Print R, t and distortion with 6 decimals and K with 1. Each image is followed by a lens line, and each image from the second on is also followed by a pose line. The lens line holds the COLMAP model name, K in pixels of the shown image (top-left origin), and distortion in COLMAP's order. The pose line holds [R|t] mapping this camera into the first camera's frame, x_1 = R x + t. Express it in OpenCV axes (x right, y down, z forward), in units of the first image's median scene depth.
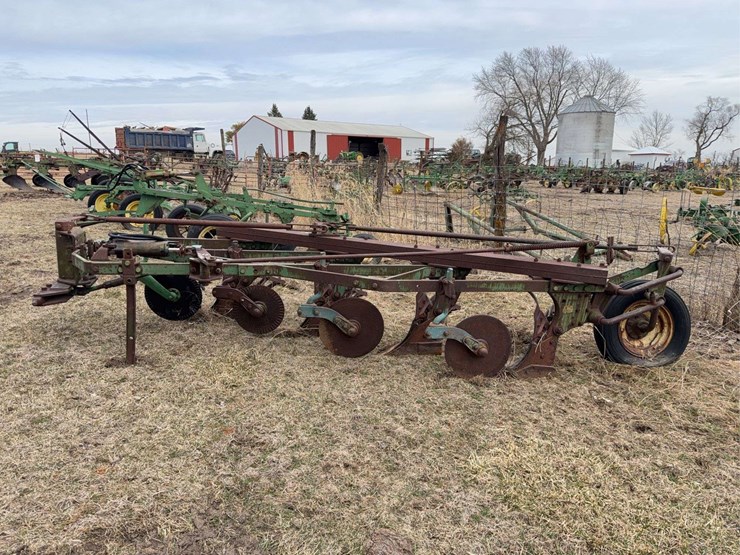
lens RADIAL K [[515.5, 0, 373.5], [0, 515.5, 279.2], [0, 0, 1]] dist [0.055939, -0.059987]
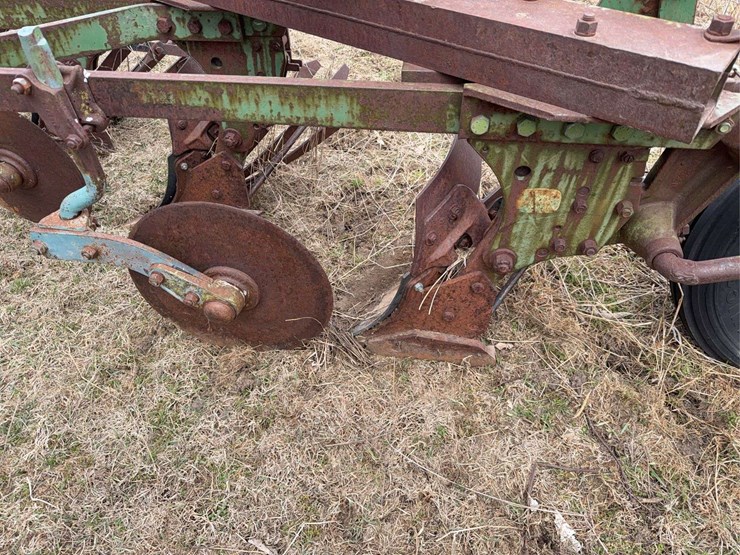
lens RADIAL K [[515.5, 0, 373.5], [0, 515.5, 279.2], [0, 0, 1]] dist [0.055939, -0.059987]
pose [[0.934744, 0.188677, -0.301089, 0.346830], [-0.013656, 0.865819, 0.500171, -0.037102], [0.355060, -0.463420, 0.811896, 0.660316]]
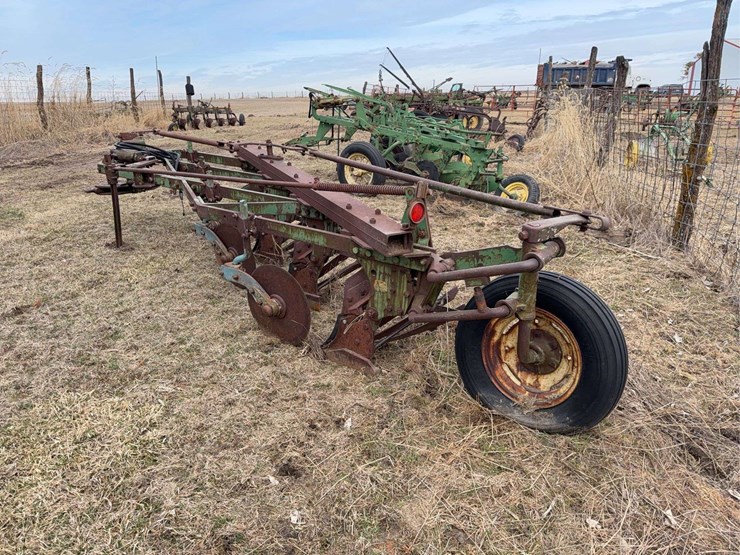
lens RADIAL K [[515.5, 0, 373.5], [0, 515.5, 279.2], [0, 0, 1]] dist [0.055939, -0.059987]
pose [[0.687970, 0.228959, -0.688677, 0.759233], [-0.153394, 0.973367, 0.170371, -0.060340], [0.709343, -0.011571, 0.704768, 0.460328]]
